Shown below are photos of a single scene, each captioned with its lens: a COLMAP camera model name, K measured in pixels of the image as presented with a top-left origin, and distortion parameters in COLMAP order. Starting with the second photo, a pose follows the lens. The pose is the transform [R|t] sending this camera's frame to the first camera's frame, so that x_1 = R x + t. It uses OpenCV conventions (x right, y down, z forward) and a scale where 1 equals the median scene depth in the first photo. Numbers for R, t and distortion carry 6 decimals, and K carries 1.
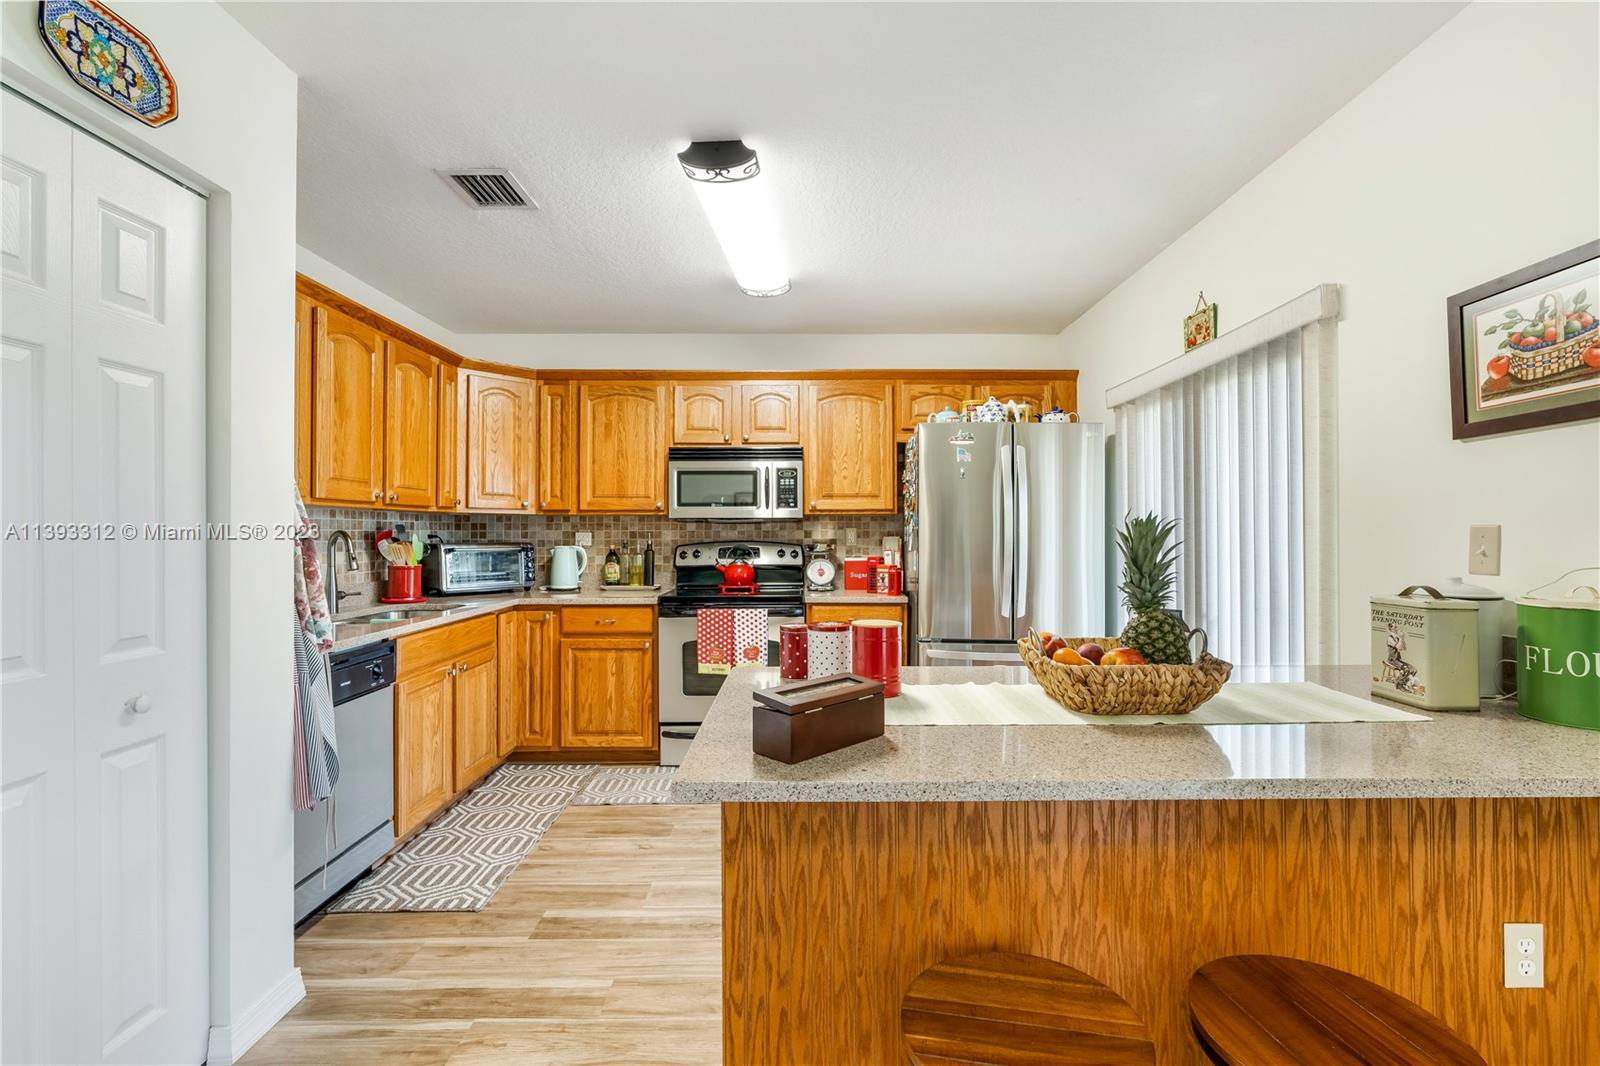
lens RADIAL K [[710.4, 0, 804.0], [0, 710.4, 528.3], [0, 0, 1]] dist [-0.010030, 0.000750]
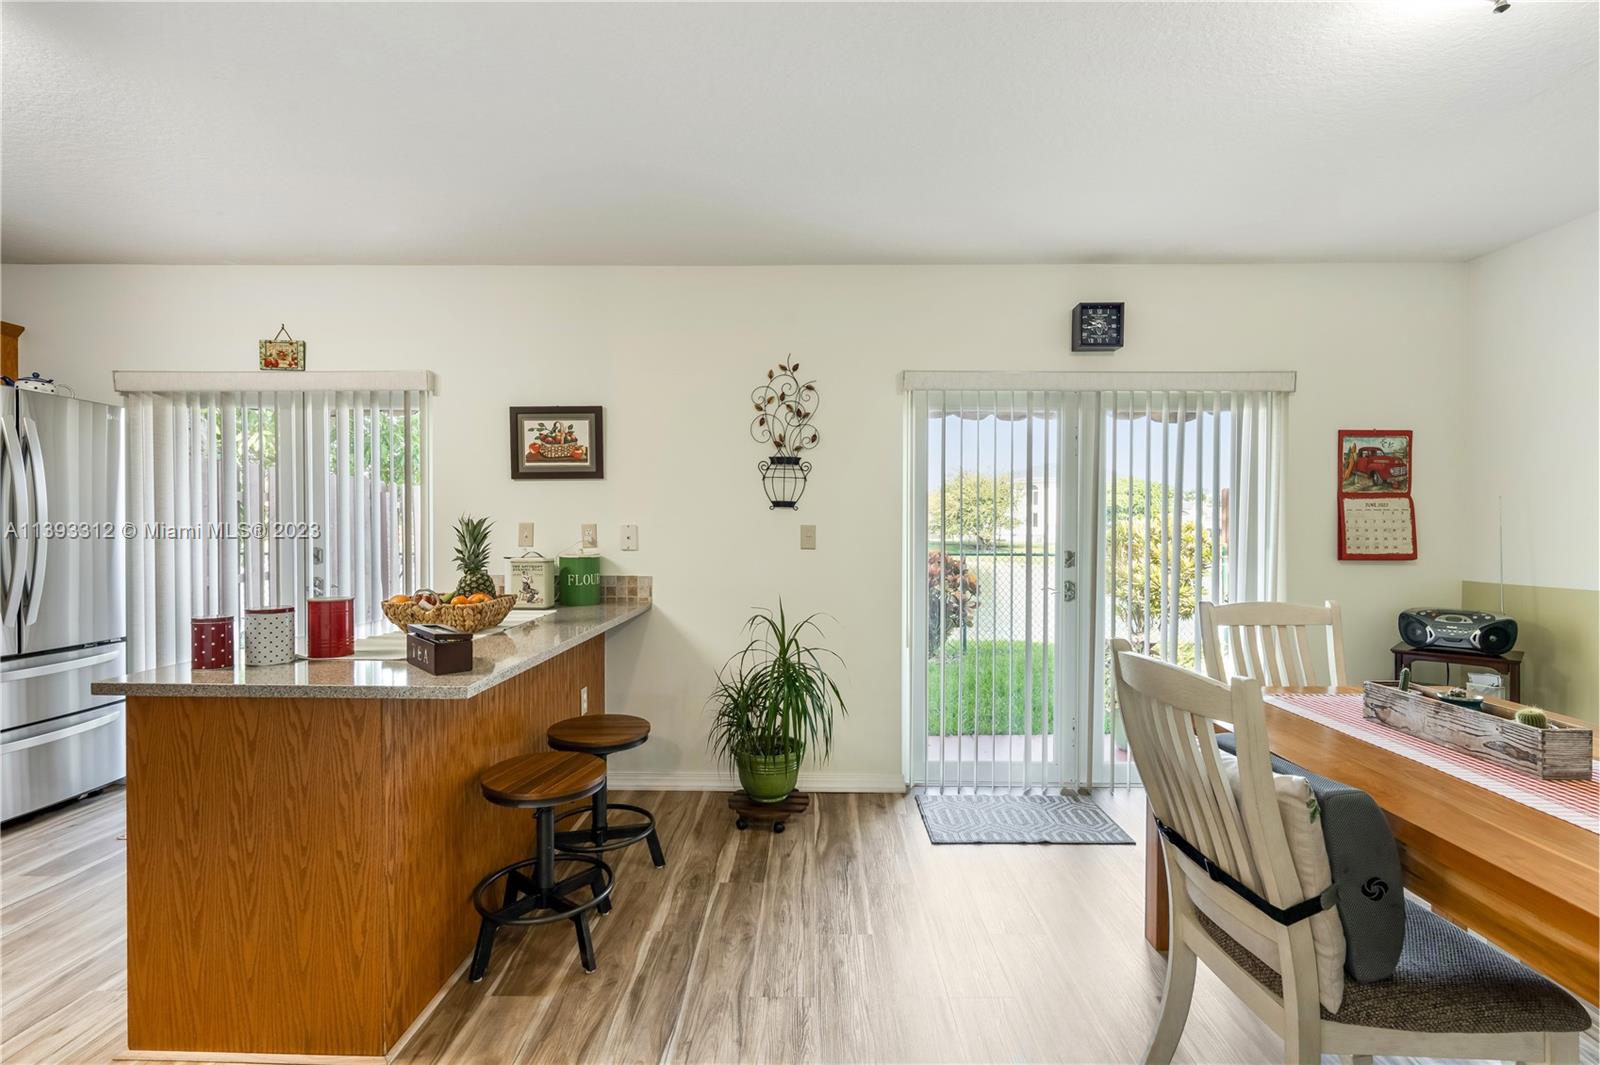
lens RADIAL K [[718.8, 0, 805.5], [0, 718.8, 528.1], [0, 0, 1]] dist [-0.012041, 0.001074]
pose [[0.015385, -0.005232, 0.999868, -0.472057], [-0.013755, 0.999891, 0.005443, -0.004769], [-0.999787, -0.013837, 0.015312, 0.062161]]
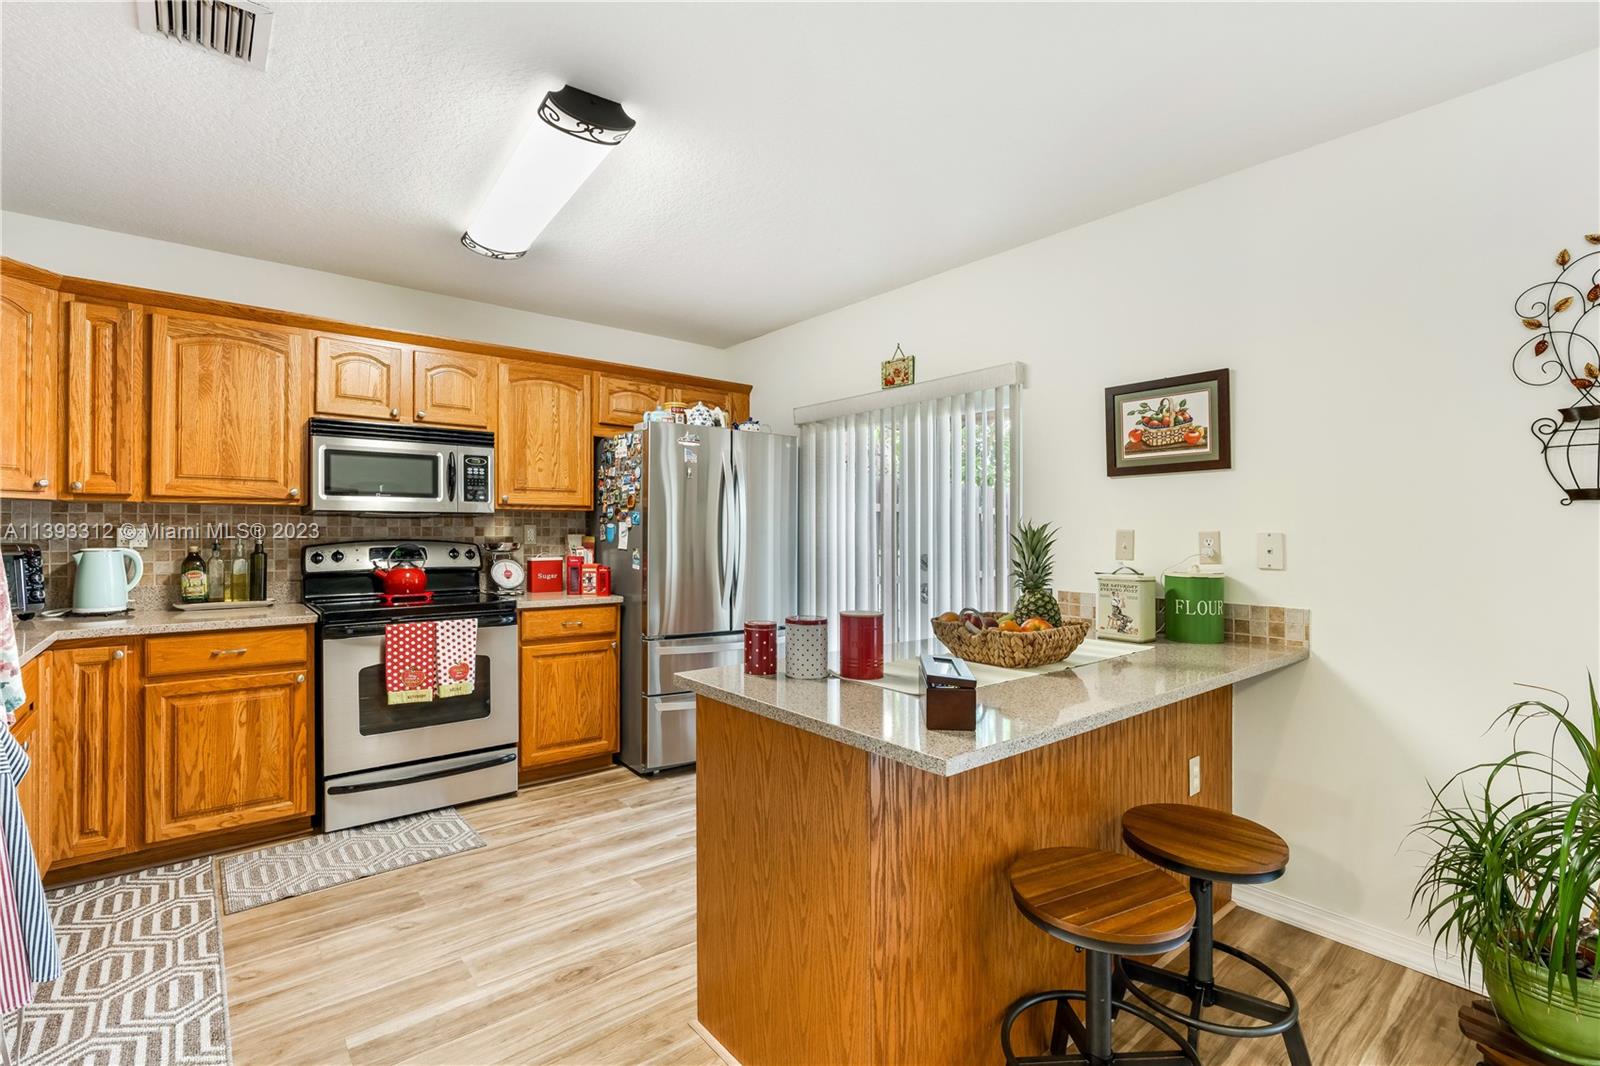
lens RADIAL K [[718.8, 0, 805.5], [0, 718.8, 528.6], [0, 0, 1]] dist [-0.012041, 0.001074]
pose [[0.772339, 0.005852, 0.635183, -0.285694], [-0.010196, 0.999943, 0.003185, -0.002380], [-0.635128, -0.008936, 0.772355, 0.074389]]
